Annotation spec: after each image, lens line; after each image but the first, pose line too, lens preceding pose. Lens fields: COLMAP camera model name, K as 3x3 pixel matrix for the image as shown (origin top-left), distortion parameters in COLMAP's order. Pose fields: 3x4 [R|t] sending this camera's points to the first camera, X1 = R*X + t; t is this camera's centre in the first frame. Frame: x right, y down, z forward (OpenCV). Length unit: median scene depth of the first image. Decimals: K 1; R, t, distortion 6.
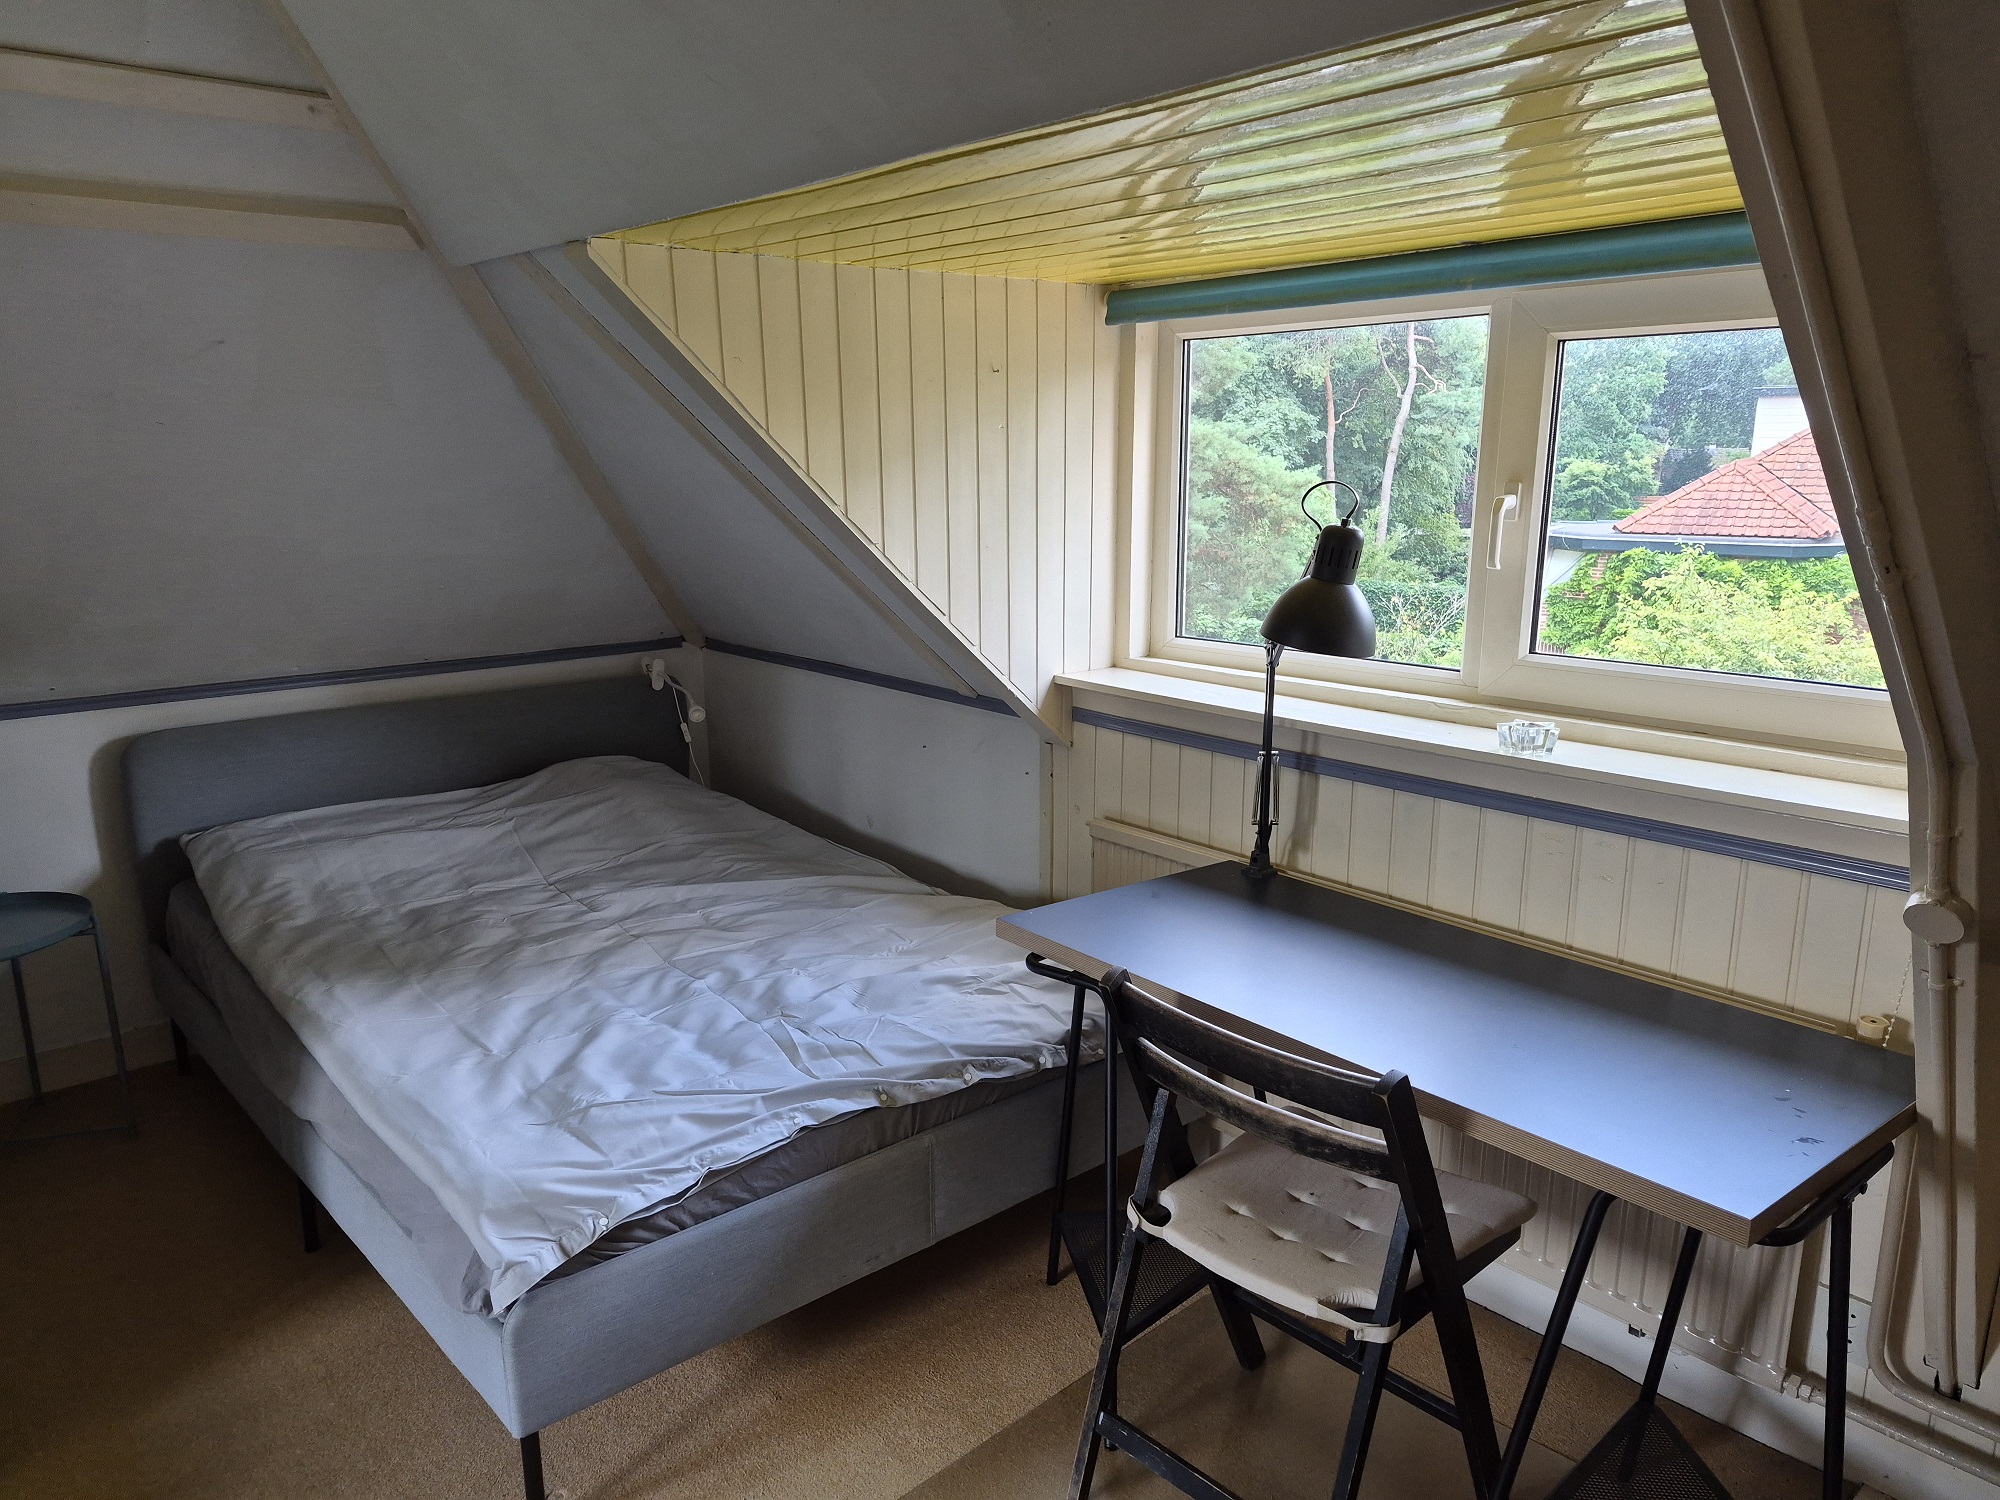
lens RADIAL K [[1399.2, 0, 1000.0], [0, 1399.2, 750.0], [0, 0, 1]] dist [0.071869, -0.133080]
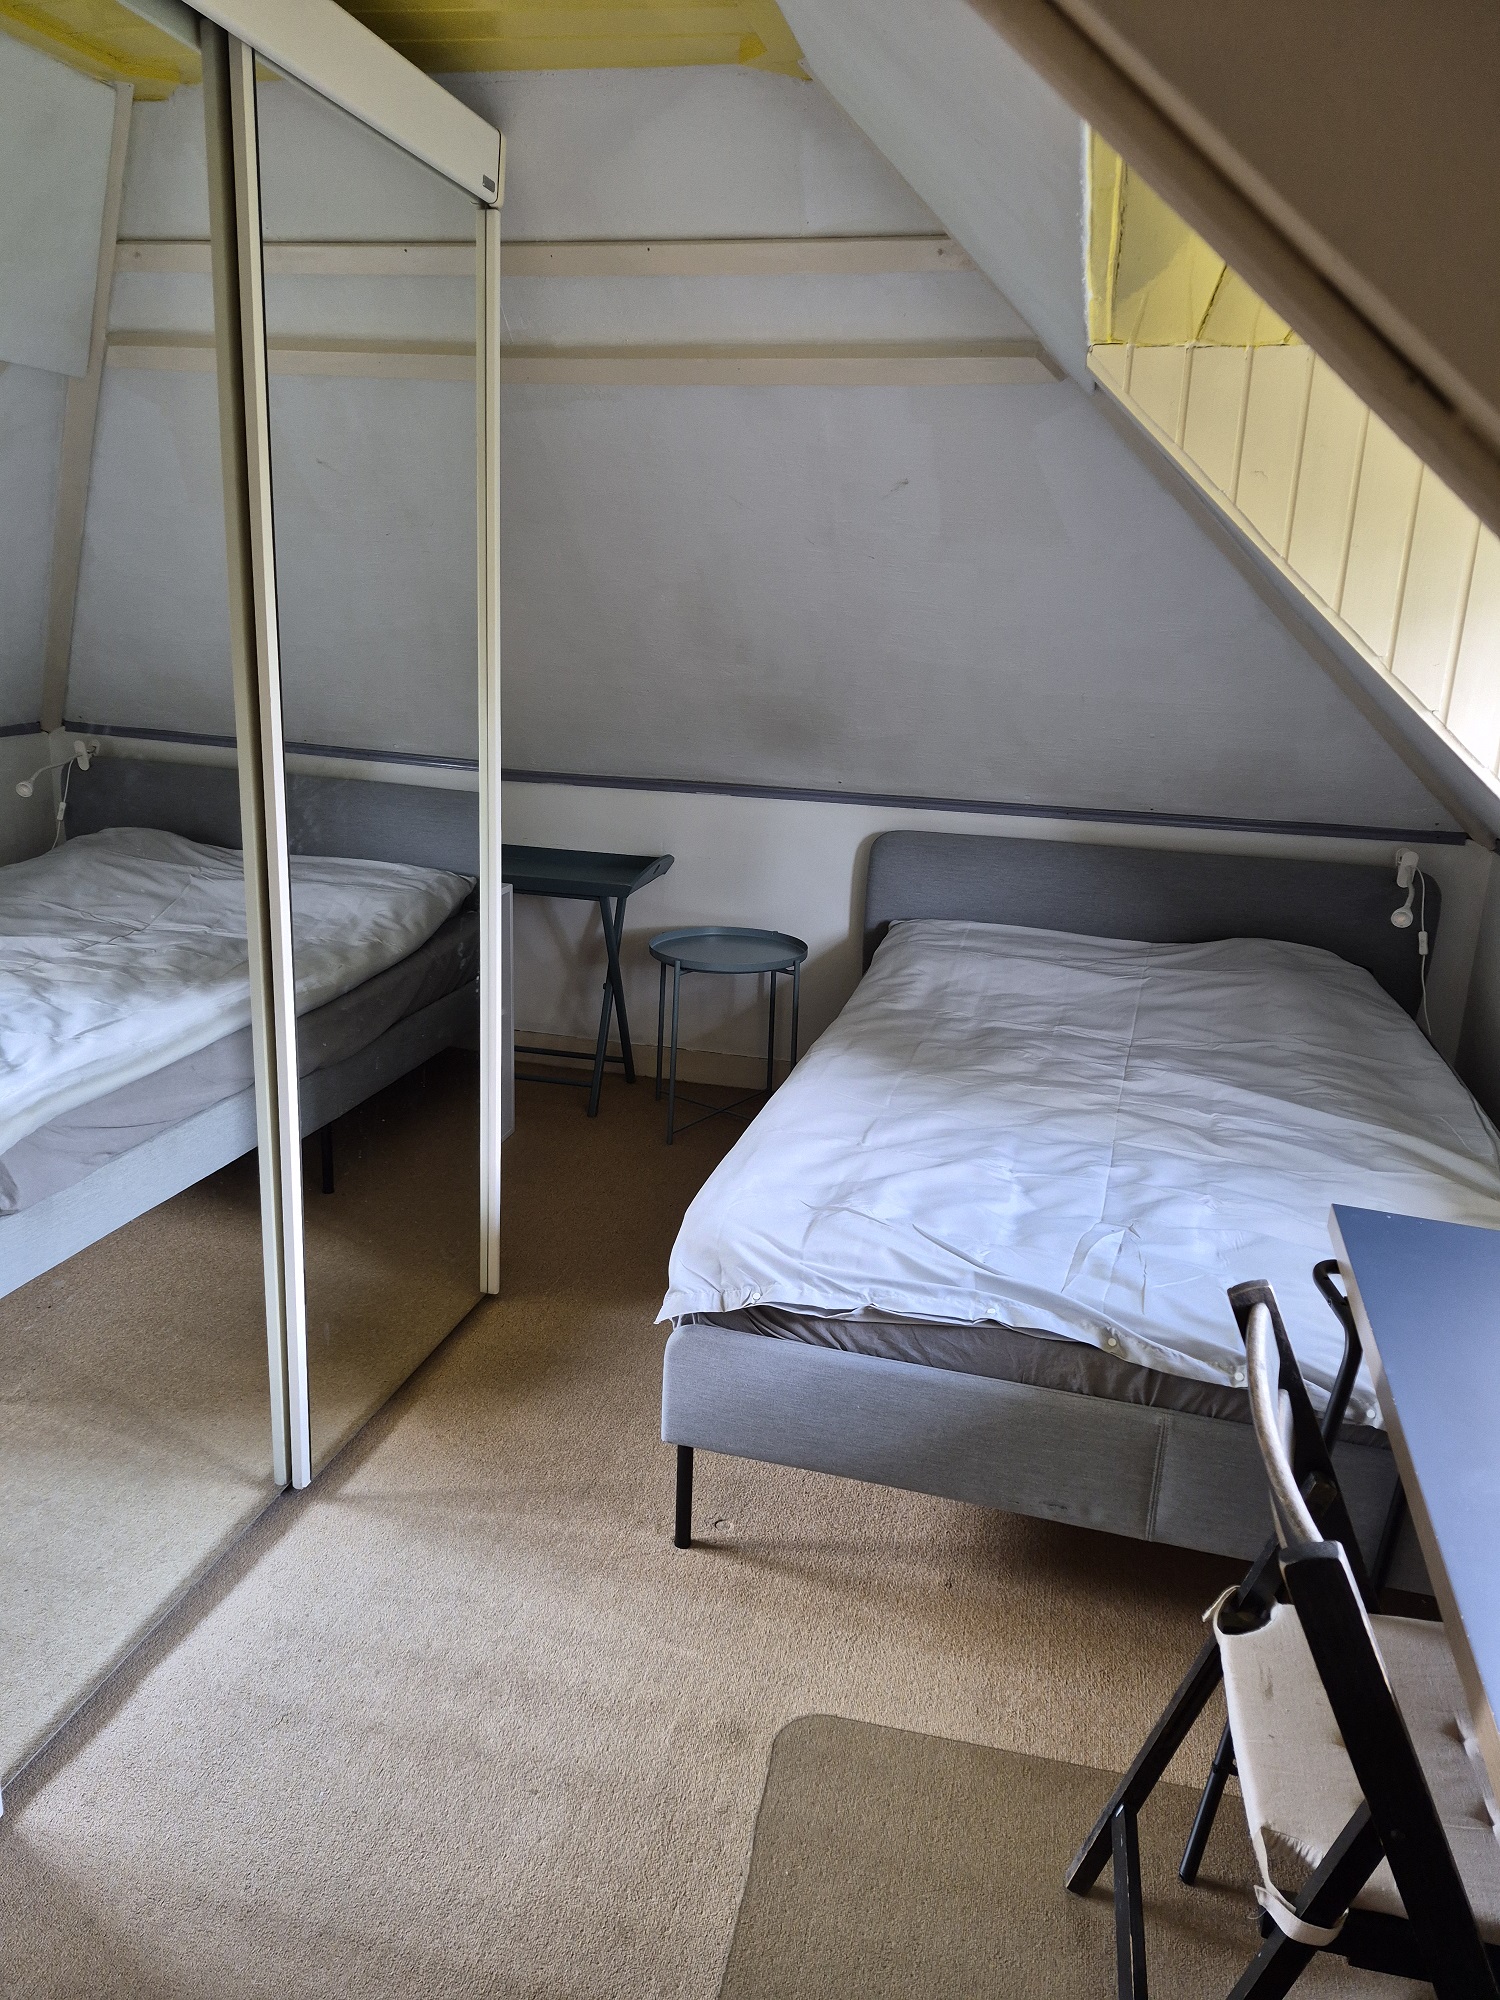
lens RADIAL K [[1399.2, 0, 675.9], [0, 1399.2, 990.5], [0, 0, 1]] dist [0.071869, -0.133080]
pose [[0.533568, 0.248428, -0.808449, 0.358064], [-0.215546, 0.964266, 0.154050, -0.029596], [0.817830, 0.092062, 0.568048, 0.235666]]
